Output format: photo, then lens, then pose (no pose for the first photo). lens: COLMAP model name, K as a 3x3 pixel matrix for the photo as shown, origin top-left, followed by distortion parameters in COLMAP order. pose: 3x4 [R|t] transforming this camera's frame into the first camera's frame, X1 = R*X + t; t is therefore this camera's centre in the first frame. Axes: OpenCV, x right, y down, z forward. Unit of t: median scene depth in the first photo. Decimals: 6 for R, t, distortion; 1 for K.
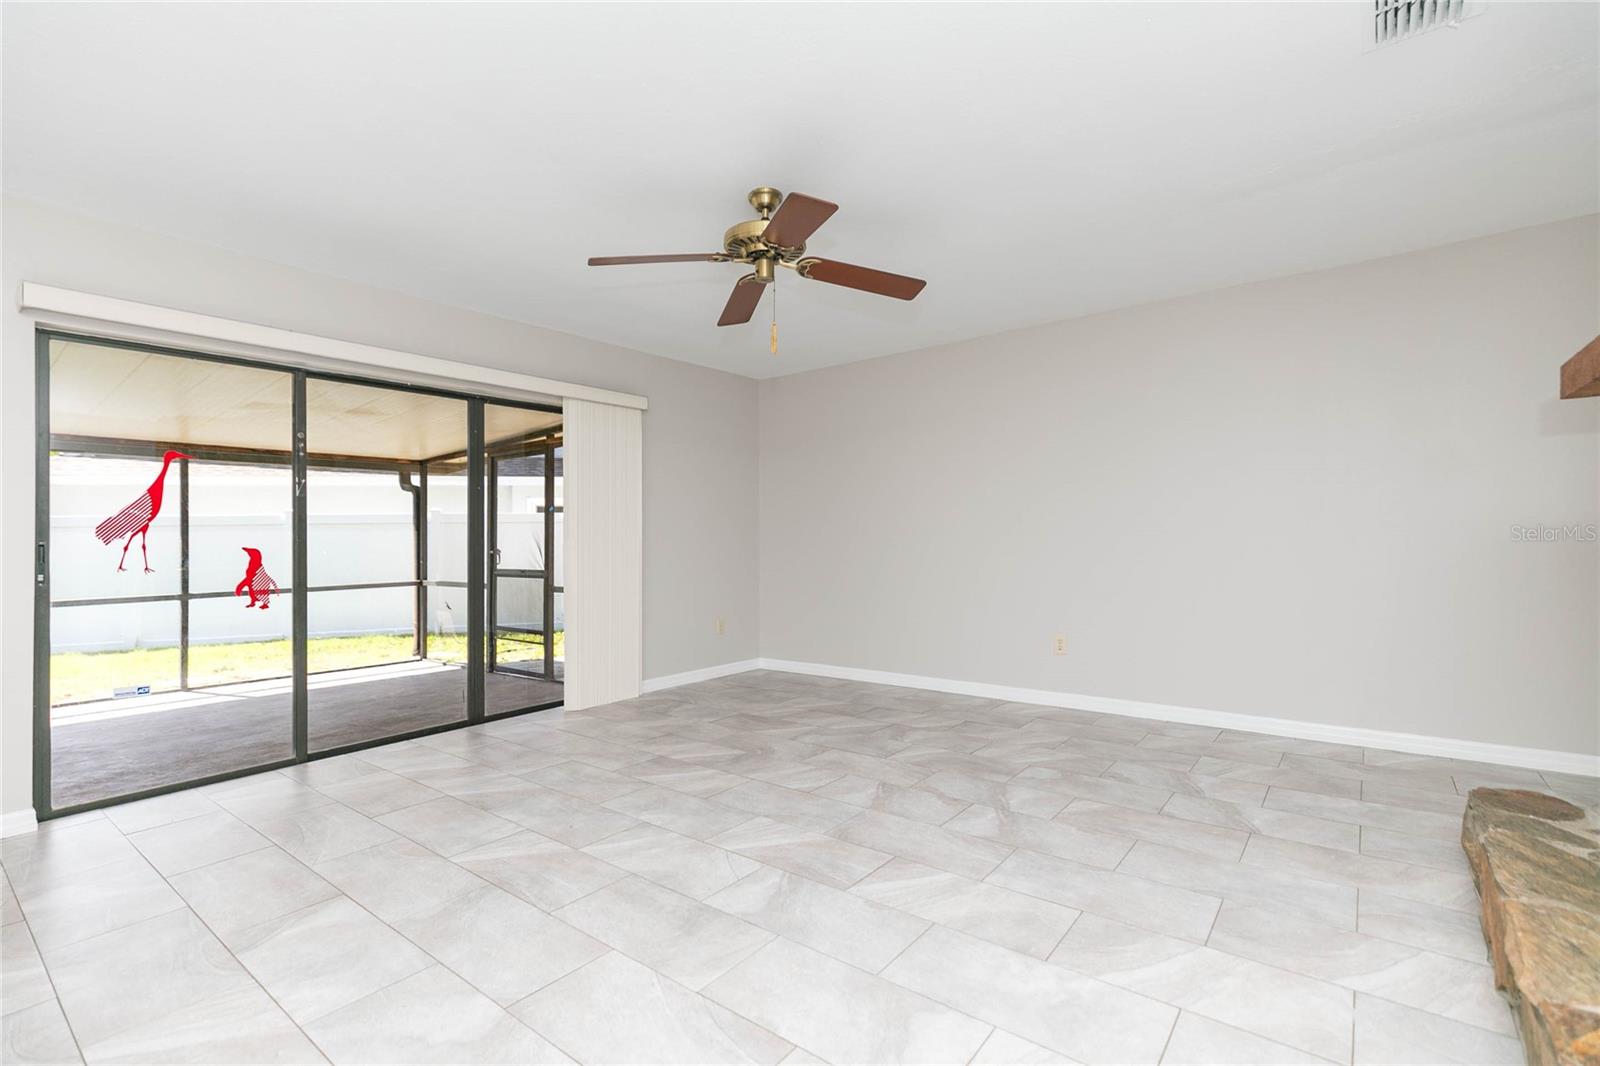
lens RADIAL K [[720.7, 0, 805.0], [0, 720.7, 533.0], [0, 0, 1]] dist [0.005160, -0.000533]
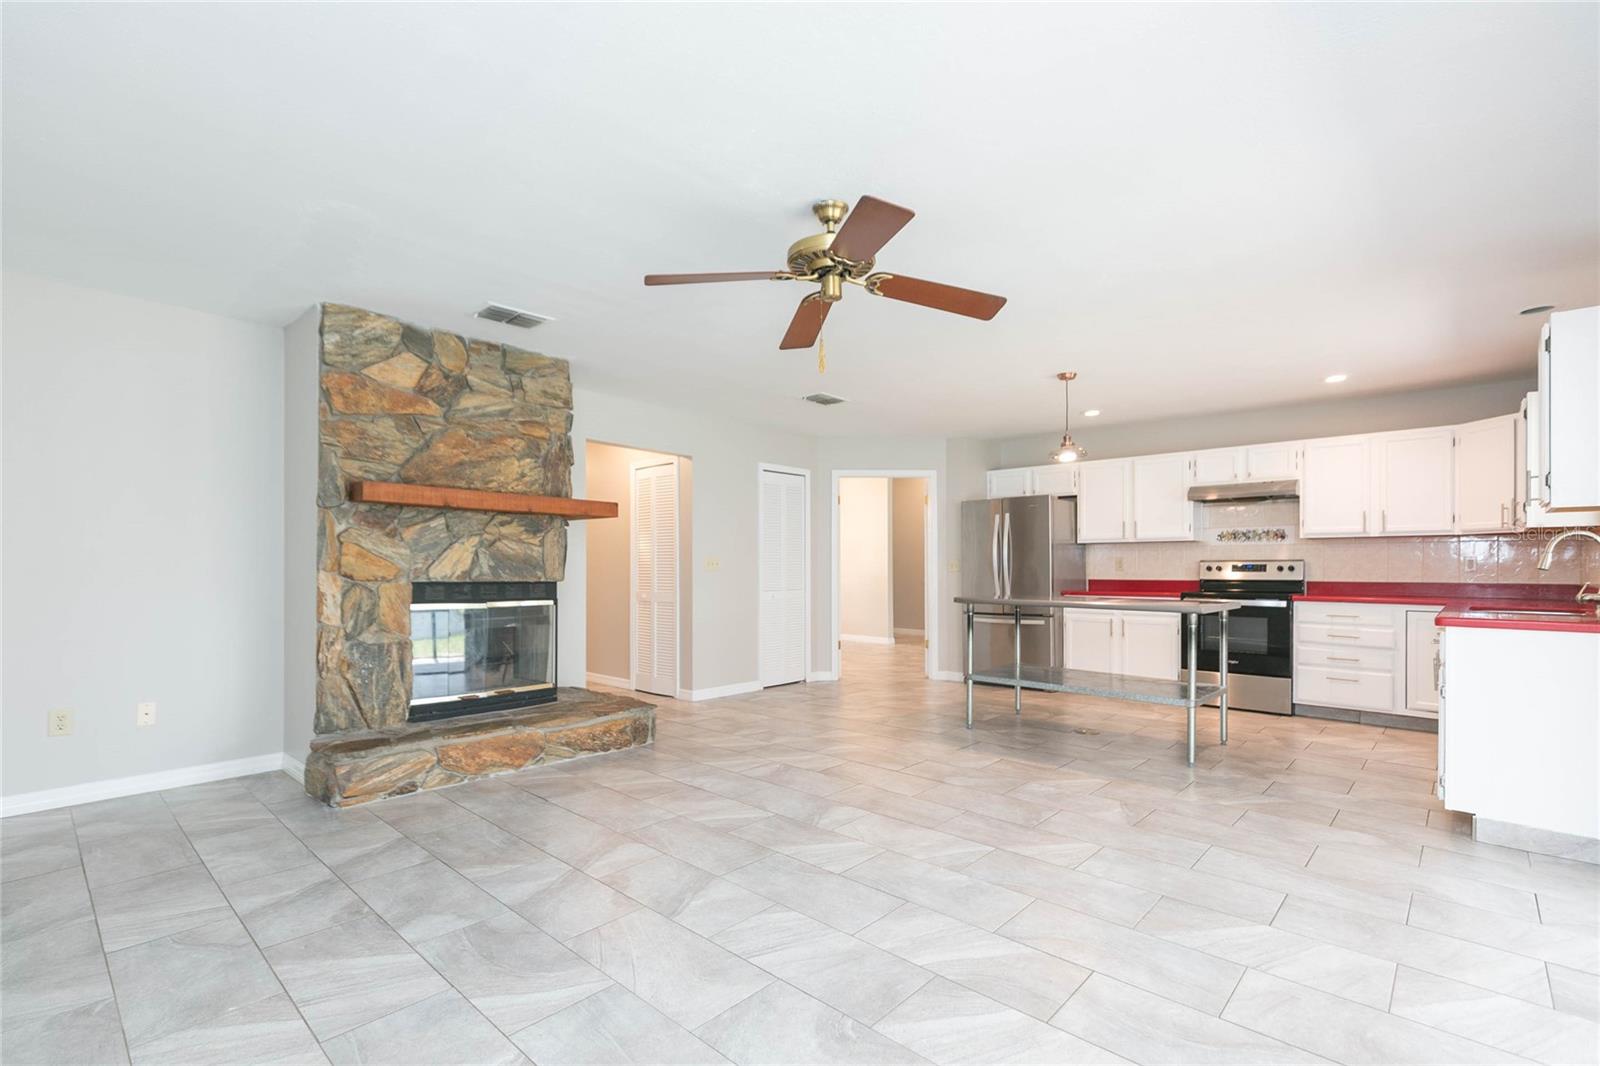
lens RADIAL K [[727.0, 0, 805.2], [0, 727.0, 542.3], [0, 0, 1]] dist [0.006837, -0.000075]
pose [[-0.996495, 0.017796, 0.081736, -0.092959], [0.014309, 0.998970, -0.043050, 0.003369], [-0.082418, -0.041730, -0.995724, 1.714201]]
